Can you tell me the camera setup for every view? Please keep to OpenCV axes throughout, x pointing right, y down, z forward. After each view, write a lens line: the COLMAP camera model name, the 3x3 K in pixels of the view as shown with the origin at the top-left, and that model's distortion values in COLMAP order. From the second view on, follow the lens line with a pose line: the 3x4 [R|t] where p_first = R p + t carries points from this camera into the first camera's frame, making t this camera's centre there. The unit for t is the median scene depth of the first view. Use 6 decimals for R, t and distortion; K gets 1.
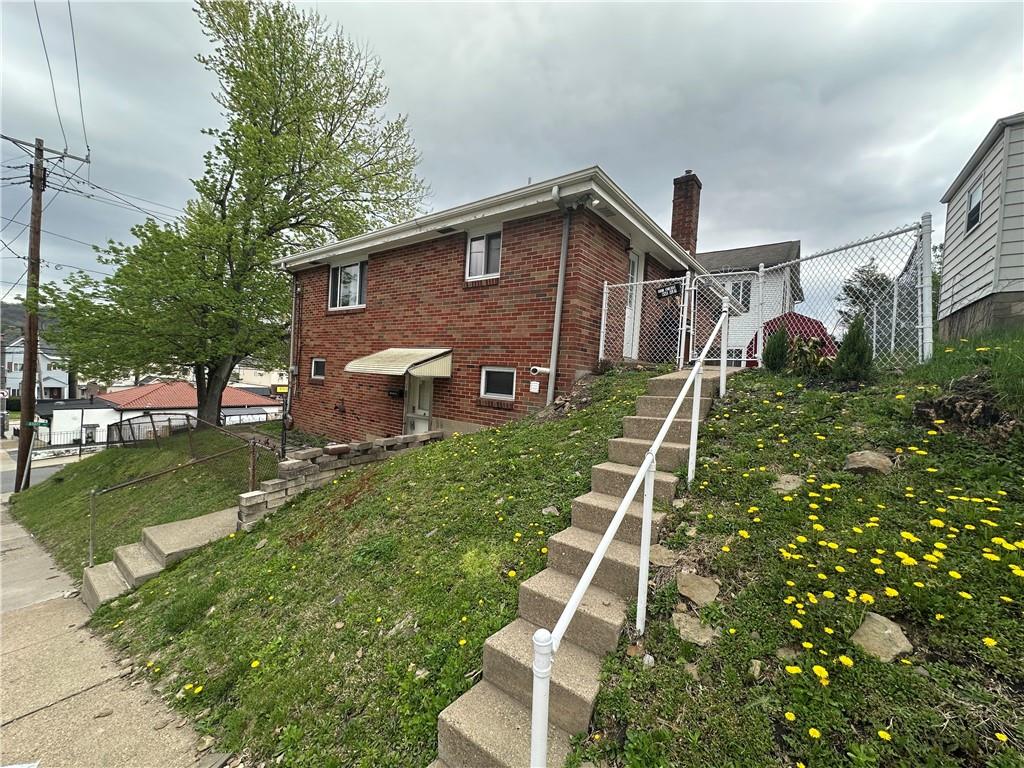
lens RADIAL K [[405.4, 0, 512.0], [0, 405.4, 386.3], [0, 0, 1]] dist [-0.001918, -0.000274]
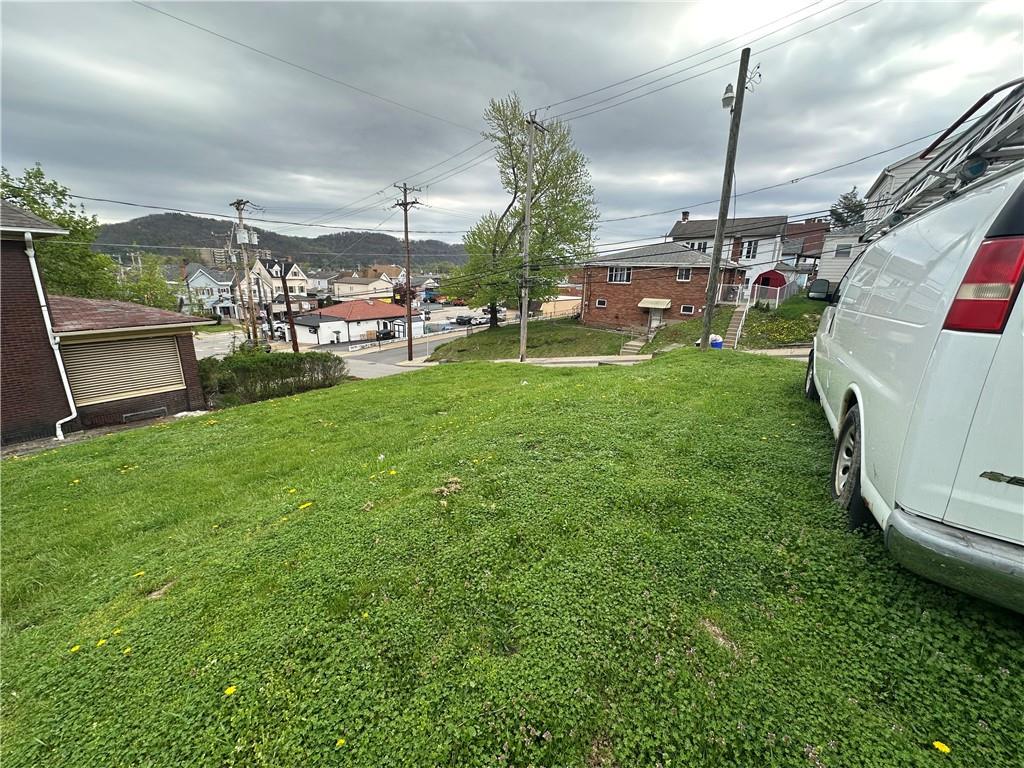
lens RADIAL K [[407.6, 0, 512.0], [0, 407.6, 384.0], [0, 0, 1]] dist [0.007026, 0.000011]
pose [[0.999394, -0.034273, 0.006078, -1.558306], [0.031869, 0.971187, 0.236178, -0.256774], [-0.013997, -0.235841, 0.971691, -2.614765]]
